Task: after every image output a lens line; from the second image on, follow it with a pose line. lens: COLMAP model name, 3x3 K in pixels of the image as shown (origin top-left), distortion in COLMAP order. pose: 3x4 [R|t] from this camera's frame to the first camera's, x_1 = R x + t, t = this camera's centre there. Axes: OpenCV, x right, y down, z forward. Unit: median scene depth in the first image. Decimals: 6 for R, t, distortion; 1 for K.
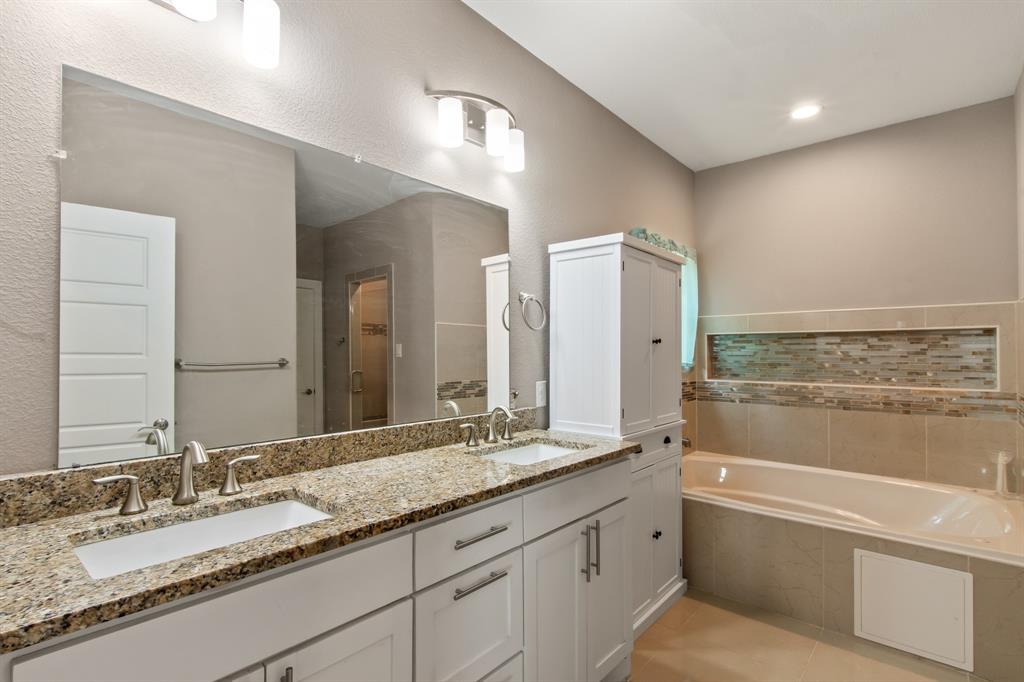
lens RADIAL K [[488.7, 0, 513.0], [0, 488.7, 360.1], [0, 0, 1]] dist [-0.003568, -0.000408]
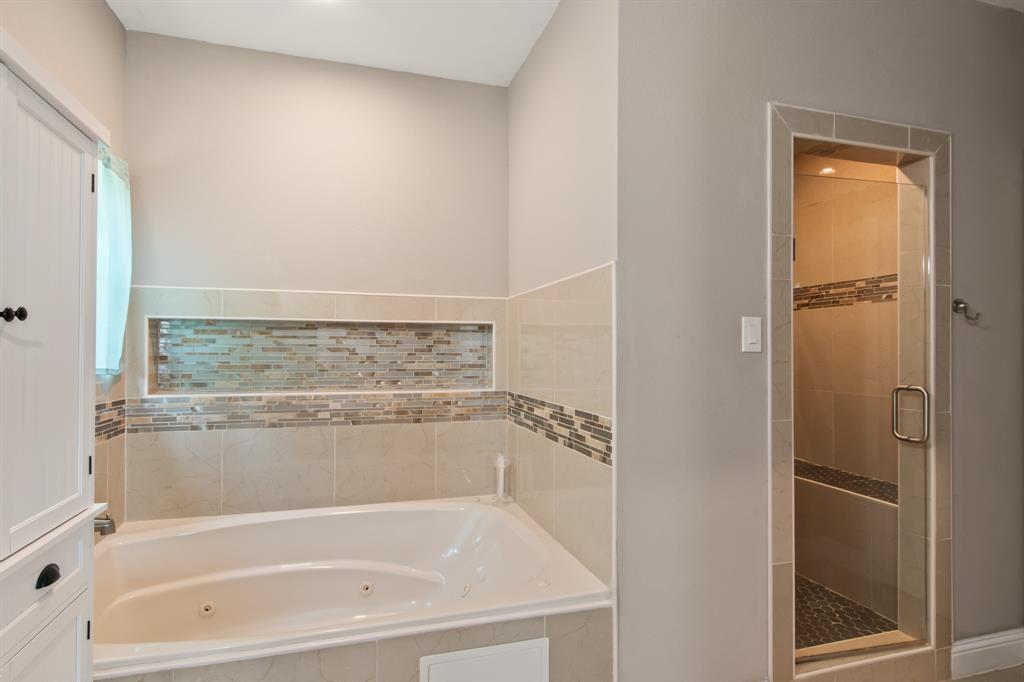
lens RADIAL K [[529.0, 0, 512.0], [0, 529.0, 341.0], [0, 0, 1]] dist [0.003168, 0.000434]
pose [[0.540681, 0.016751, 0.841061, 0.110651], [0.009519, 0.999616, -0.026028, -0.004245], [-0.841174, 0.022079, 0.540313, 0.322428]]
